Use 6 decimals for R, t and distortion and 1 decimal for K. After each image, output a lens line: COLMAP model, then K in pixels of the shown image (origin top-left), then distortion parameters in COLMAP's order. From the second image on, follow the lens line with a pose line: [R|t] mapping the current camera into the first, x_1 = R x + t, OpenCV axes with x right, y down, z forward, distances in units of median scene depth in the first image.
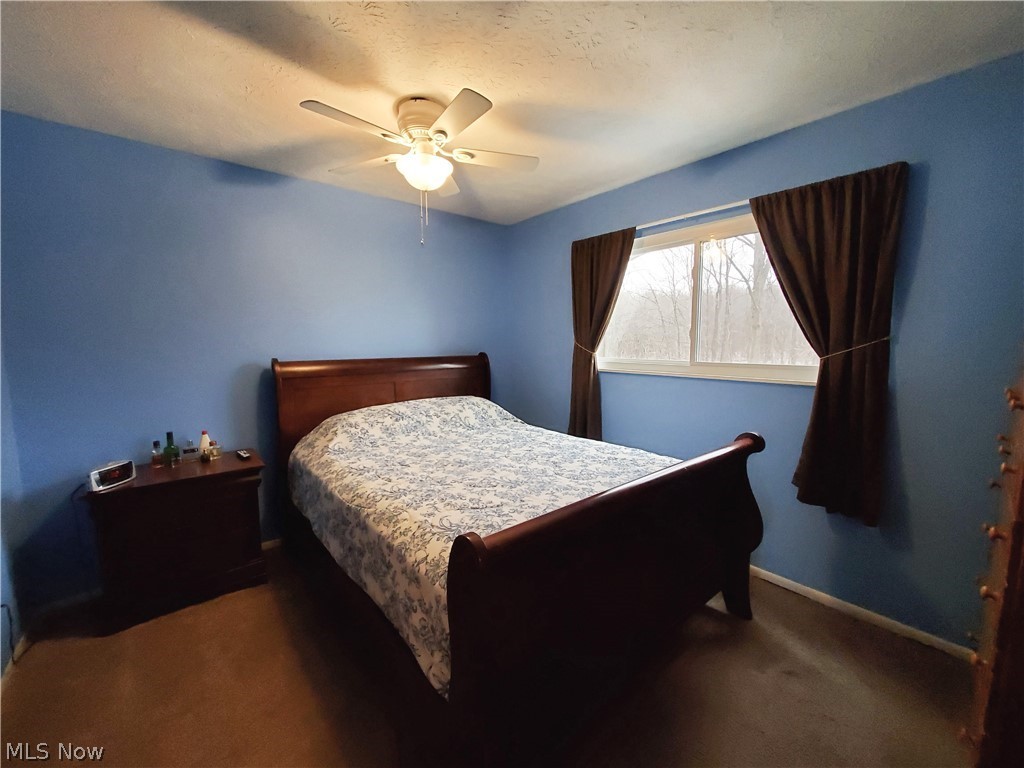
lens RADIAL K [[409.0, 0, 514.4], [0, 409.0, 382.1], [0, 0, 1]] dist [-0.000833, -0.000110]
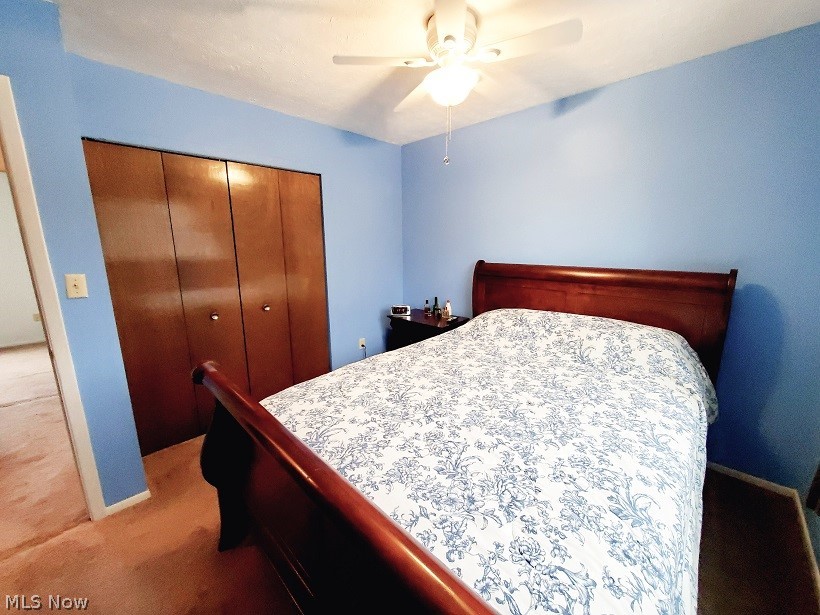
lens RADIAL K [[327.5, 0, 411.3], [0, 327.5, 306.0], [0, 0, 1]] dist [-0.000833, -0.000110]
pose [[0.092799, 0.194437, -0.976515, 0.630239], [-0.094940, 0.978007, 0.185712, -0.108467], [0.991148, 0.075476, 0.109218, 0.789813]]
